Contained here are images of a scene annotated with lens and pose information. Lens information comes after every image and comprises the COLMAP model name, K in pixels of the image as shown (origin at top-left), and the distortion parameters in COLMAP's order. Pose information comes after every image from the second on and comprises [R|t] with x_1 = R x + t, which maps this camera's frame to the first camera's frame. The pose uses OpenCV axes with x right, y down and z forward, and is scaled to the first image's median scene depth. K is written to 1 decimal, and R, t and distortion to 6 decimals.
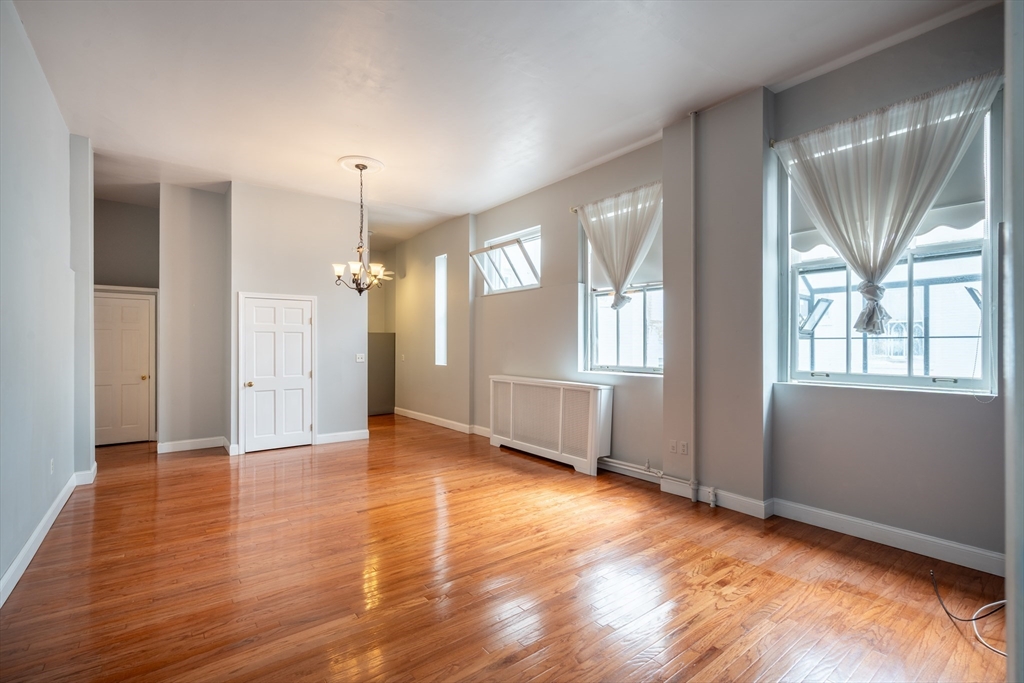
lens RADIAL K [[462.1, 0, 510.7], [0, 462.1, 346.2], [0, 0, 1]] dist [-0.006857, 0.002306]
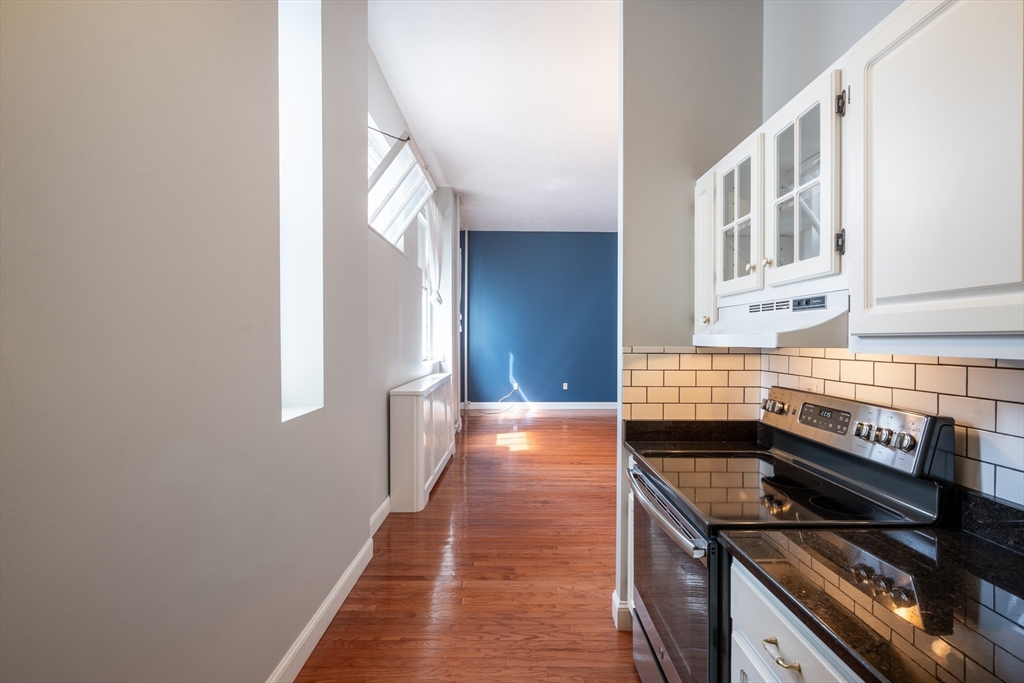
lens RADIAL K [[462.1, 0, 510.7], [0, 462.1, 346.2], [0, 0, 1]] dist [-0.006857, 0.002306]
pose [[-0.792388, -0.010556, 0.609926, -0.620139], [-0.000185, 0.999854, 0.017064, 0.000148], [-0.610017, 0.013408, -0.792275, 1.801300]]
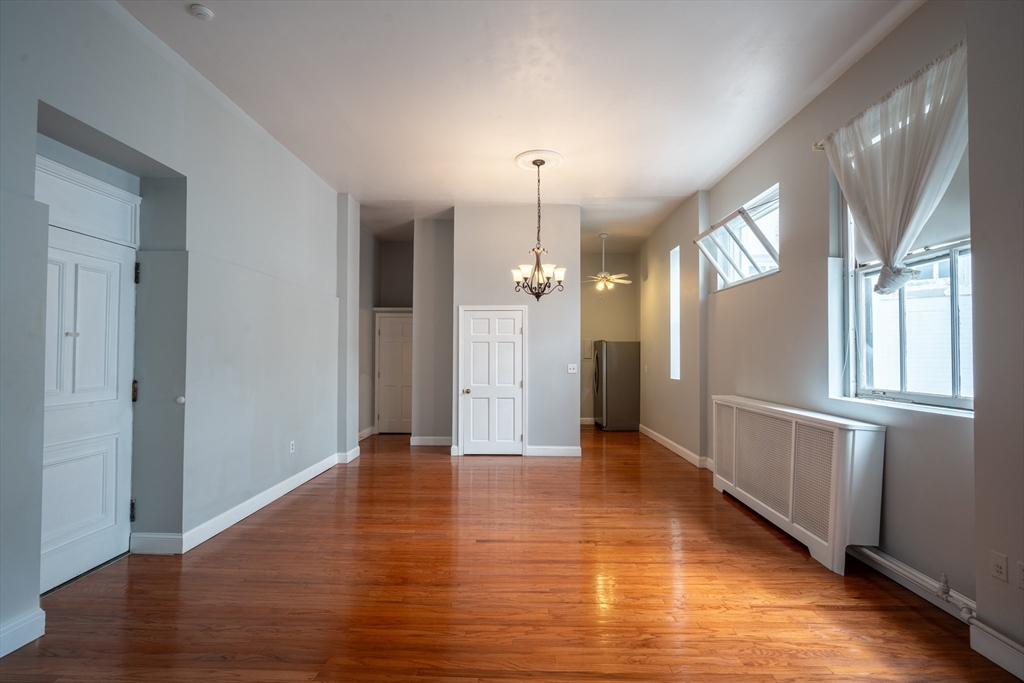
lens RADIAL K [[462.1, 0, 510.7], [0, 462.1, 346.2], [0, 0, 1]] dist [-0.006857, 0.002306]
pose [[0.780521, -0.009470, -0.625058, 0.221997], [-0.004603, 0.999771, -0.020895, 0.000045], [0.625113, 0.019186, 0.780298, 0.261530]]
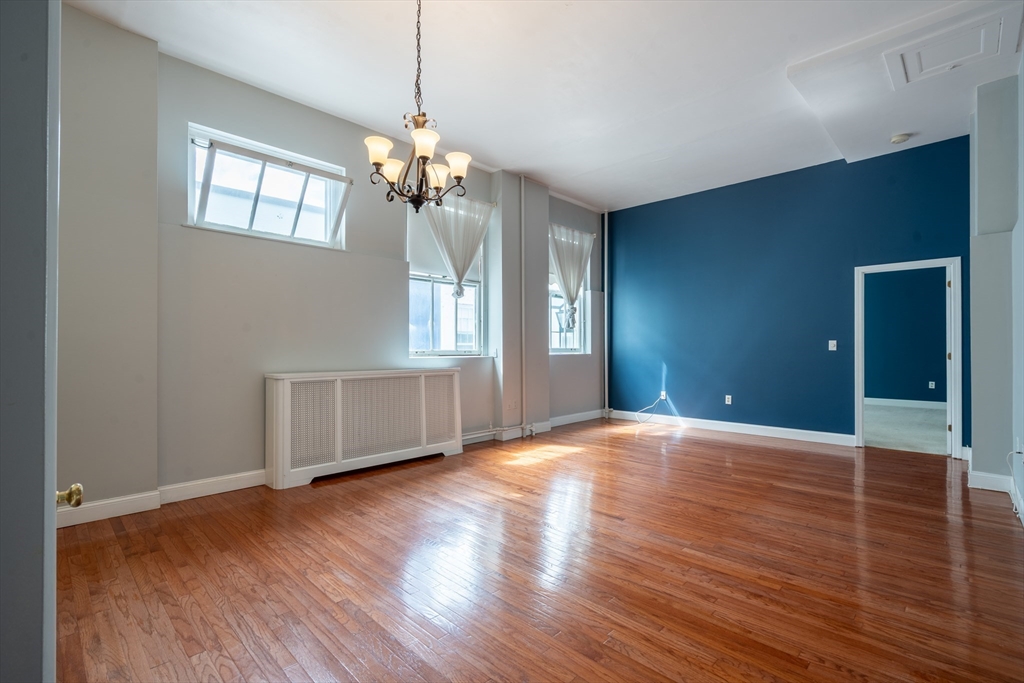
lens RADIAL K [[462.1, 0, 510.7], [0, 462.1, 346.2], [0, 0, 1]] dist [-0.006857, 0.002306]
pose [[-0.139457, 0.001839, 0.990226, -0.881909], [0.003050, 0.999994, -0.001428, 0.037366], [-0.990223, 0.002821, -0.139462, 1.029221]]
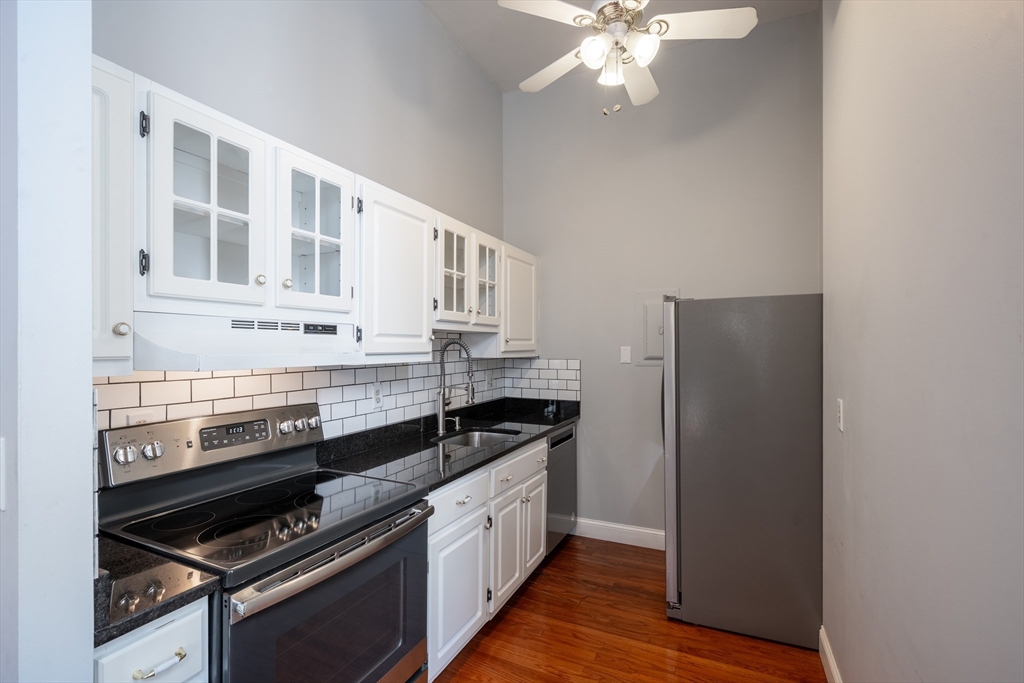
lens RADIAL K [[462.1, 0, 510.7], [0, 462.1, 346.2], [0, 0, 1]] dist [-0.006857, 0.002306]
pose [[0.448515, -0.004504, -0.893764, -0.225354], [0.002841, 0.999989, -0.003614, -0.005934], [0.893771, -0.000918, 0.448523, 1.454575]]
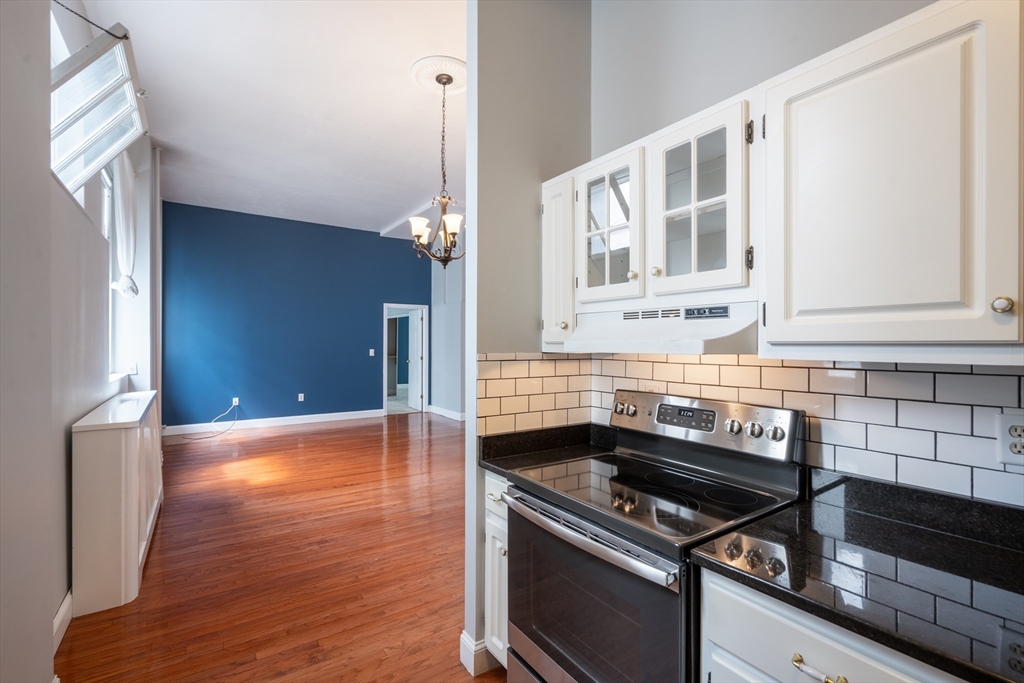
lens RADIAL K [[462.1, 0, 510.7], [0, 462.1, 346.2], [0, 0, 1]] dist [-0.006857, 0.002306]
pose [[-0.998550, -0.003727, 0.053706, -0.487604], [-0.003345, 0.999969, 0.007187, -0.000928], [-0.053731, 0.006997, -0.998531, 1.775939]]
